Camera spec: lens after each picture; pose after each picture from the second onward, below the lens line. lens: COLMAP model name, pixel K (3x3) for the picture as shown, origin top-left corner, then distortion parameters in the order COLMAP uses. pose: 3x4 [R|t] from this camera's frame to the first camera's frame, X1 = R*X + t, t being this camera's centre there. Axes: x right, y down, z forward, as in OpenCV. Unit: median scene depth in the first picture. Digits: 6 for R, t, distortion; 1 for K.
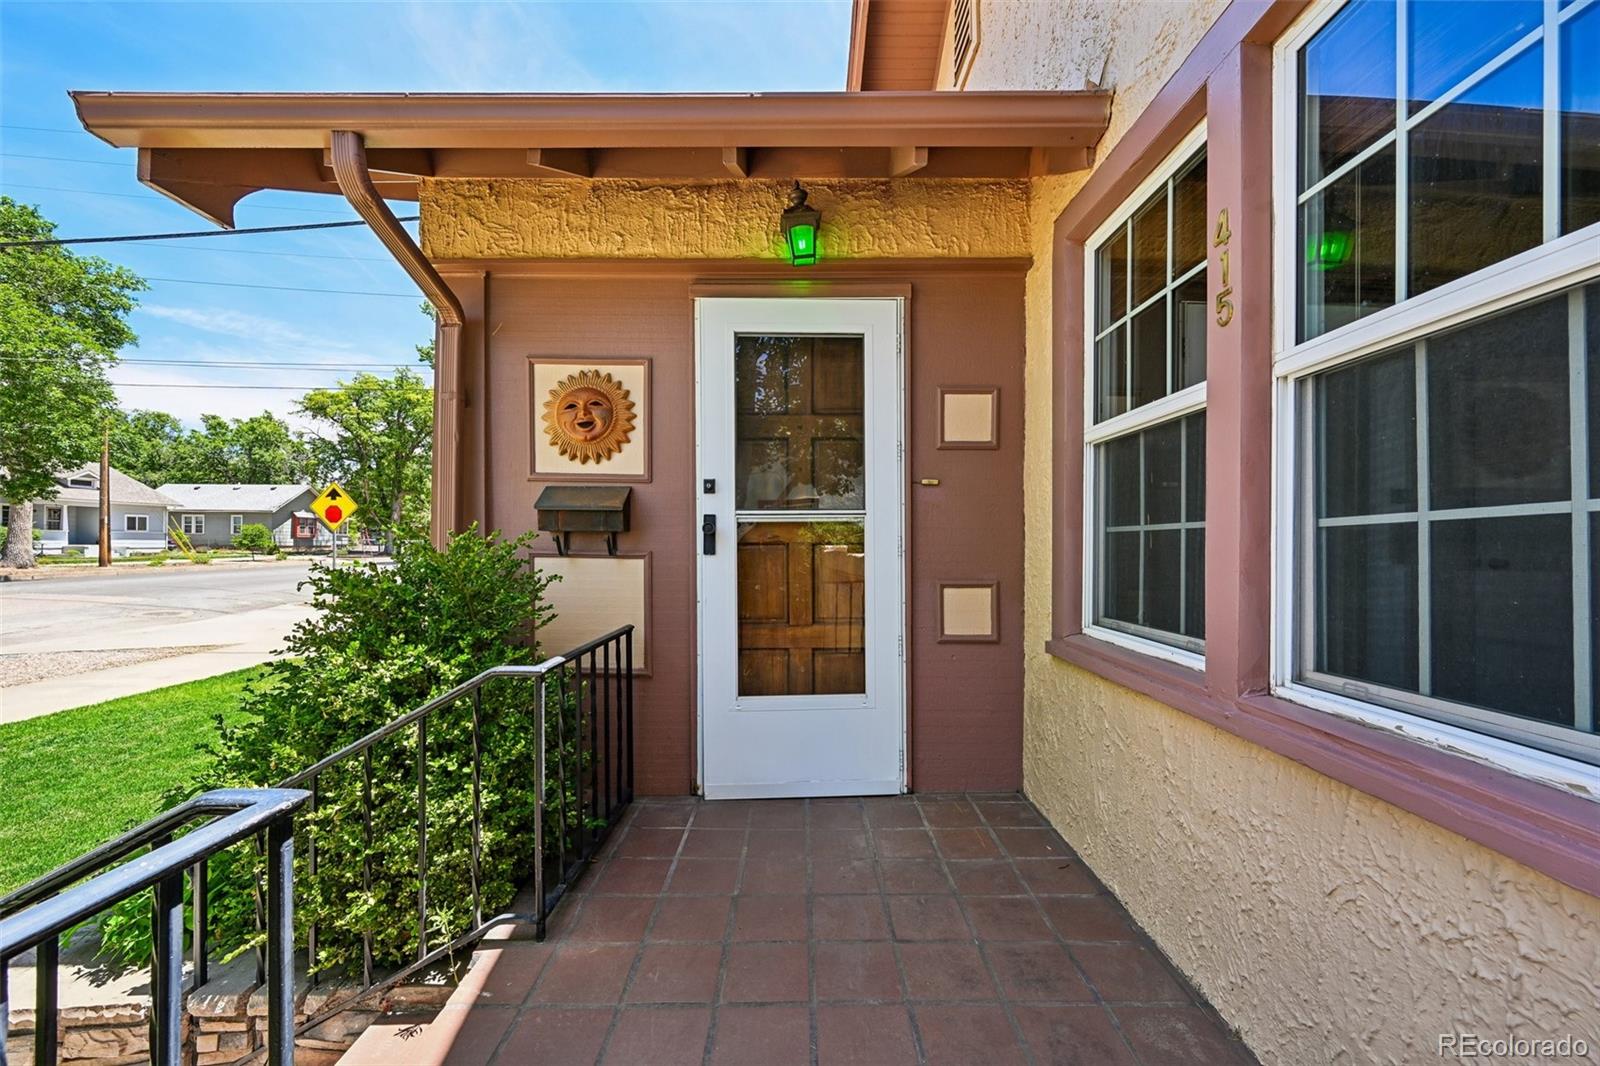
lens RADIAL K [[630.8, 0, 800.1], [0, 630.8, 538.3], [0, 0, 1]] dist [-0.003303, 0.000664]
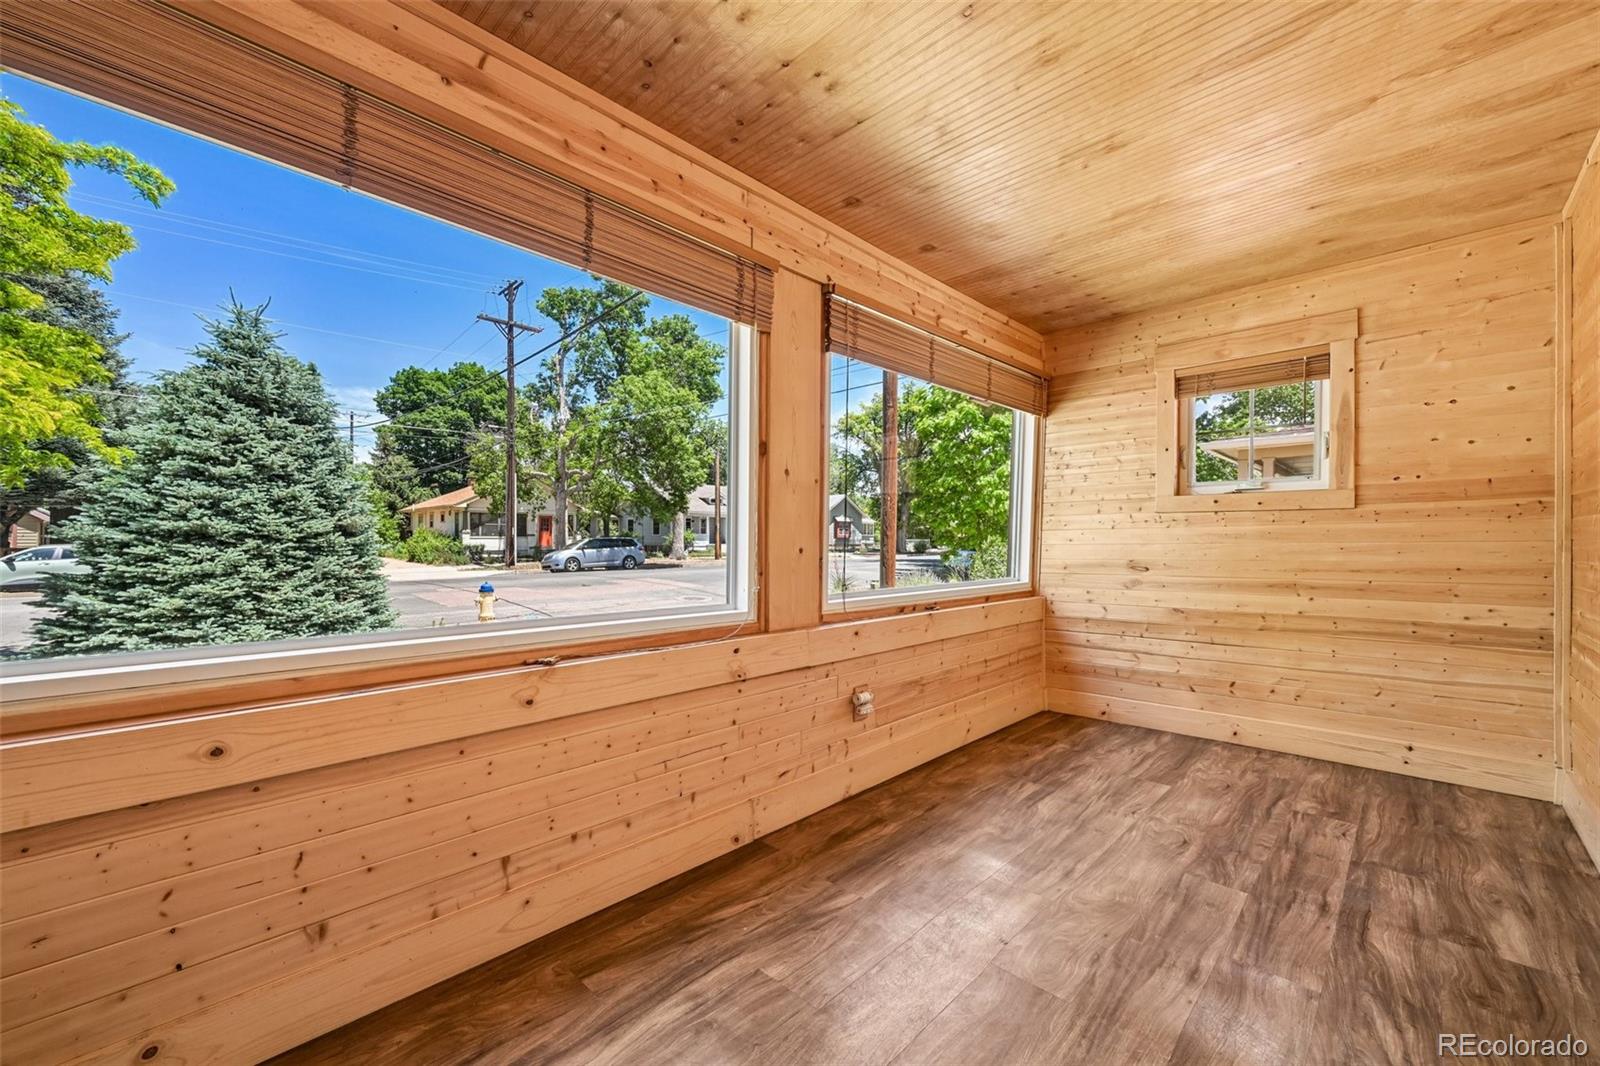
lens RADIAL K [[630.8, 0, 804.4], [0, 630.8, 539.3], [0, 0, 1]] dist [-0.003303, 0.000664]
pose [[0.711011, -0.006007, -0.703155, 0.017877], [0.009067, 0.999959, 0.000625, 0.000405], [0.703122, -0.006820, 0.711036, 0.085539]]
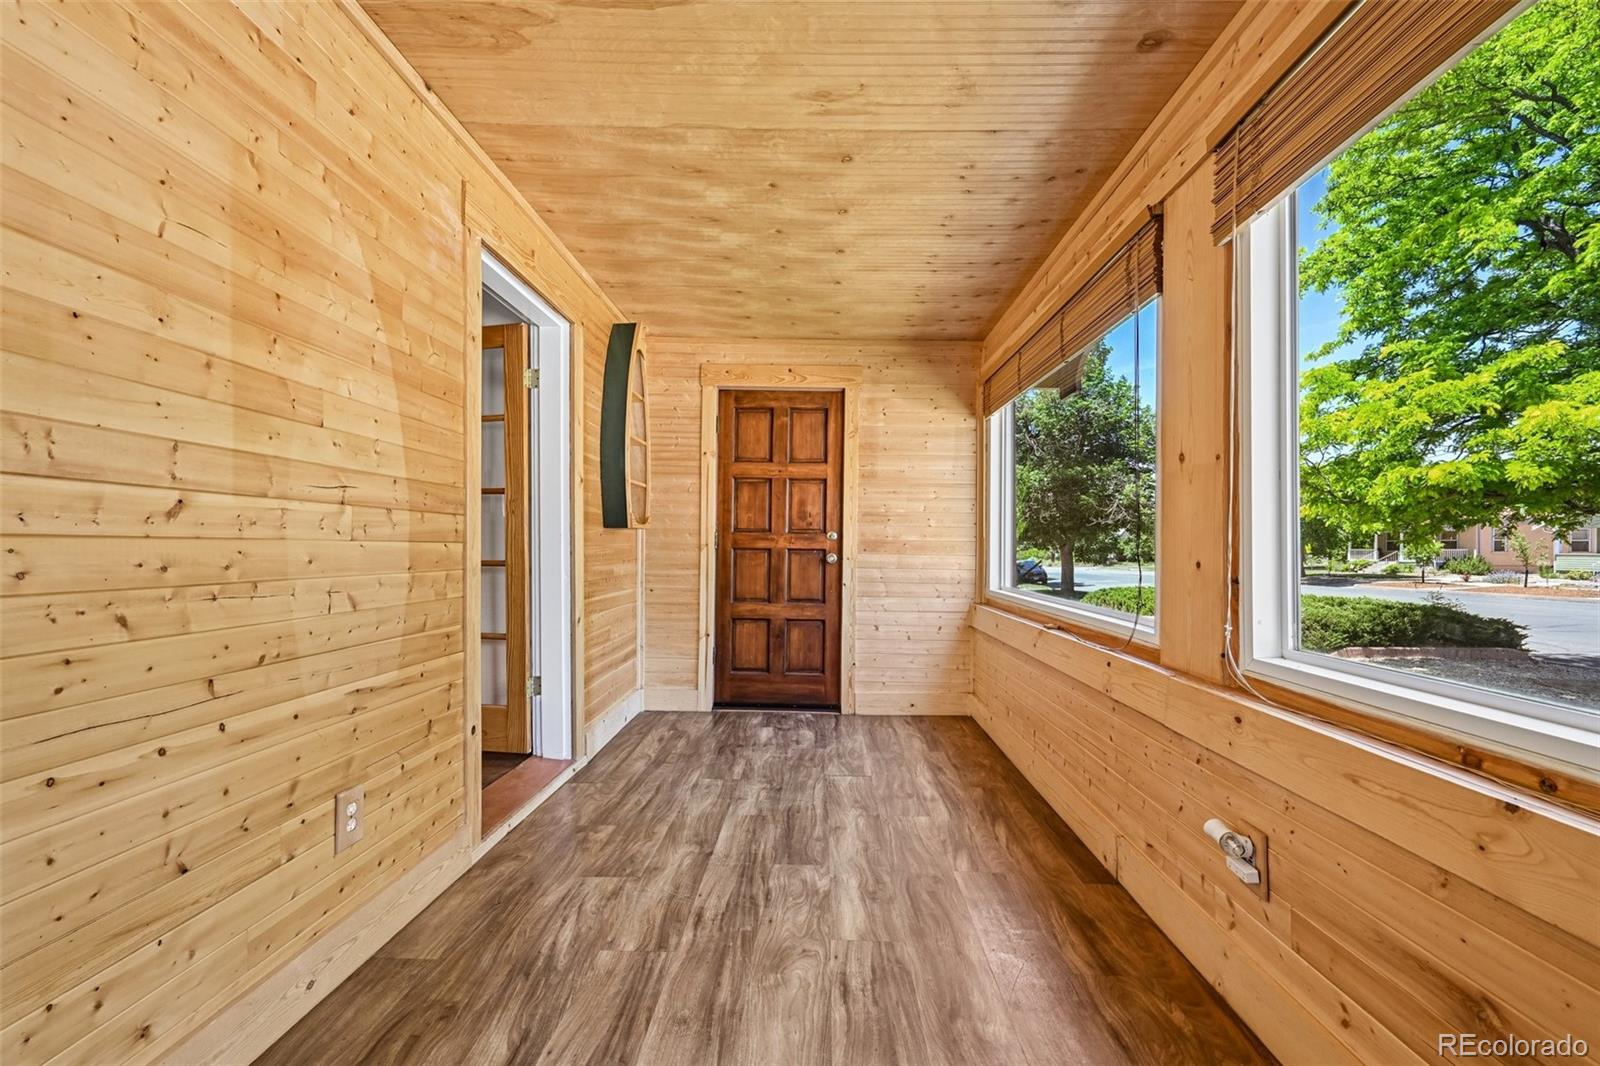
lens RADIAL K [[630.8, 0, 808.4], [0, 630.8, 544.3], [0, 0, 1]] dist [-0.003303, 0.000664]
pose [[-0.999191, -0.012150, 0.038326, -0.339041], [-0.012829, 0.999764, -0.017506, 0.015564], [-0.038105, -0.017984, -0.999112, 1.711530]]
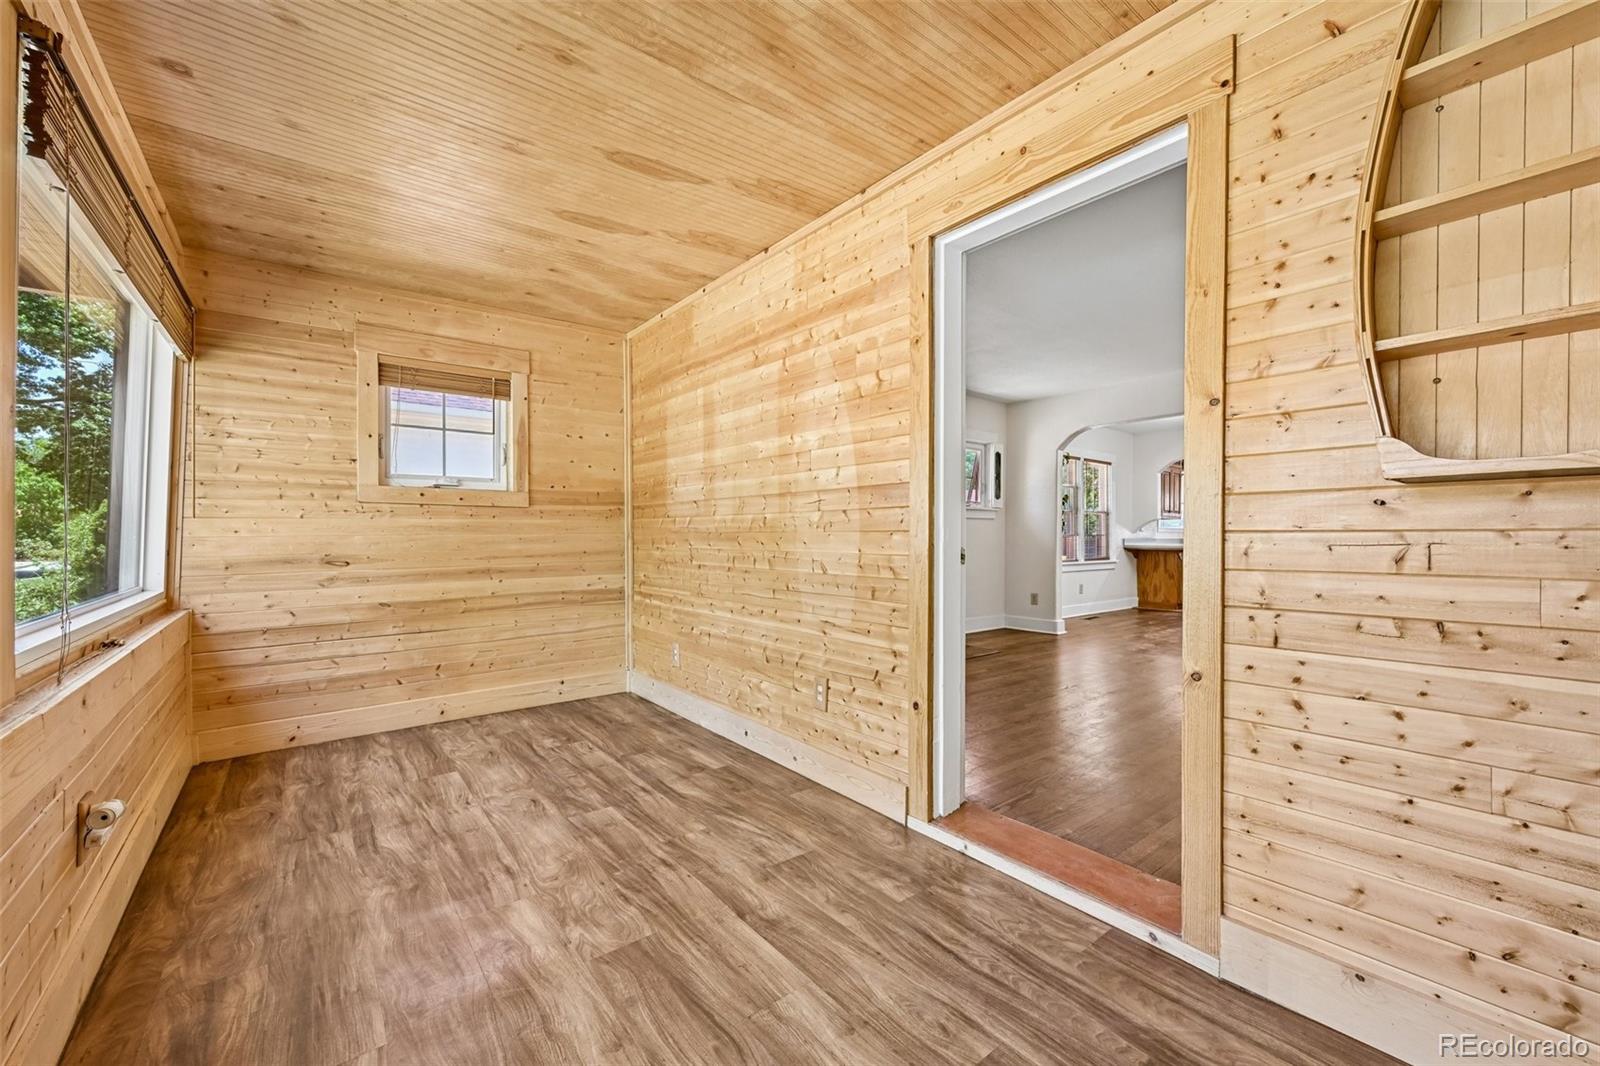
lens RADIAL K [[630.8, 0, 801.8], [0, 630.8, 536.7], [0, 0, 1]] dist [-0.003303, 0.000664]
pose [[0.790578, -0.005626, 0.612336, -0.577043], [-0.004280, 0.999883, 0.014713, -0.002880], [-0.612346, -0.014253, 0.790461, 0.041679]]
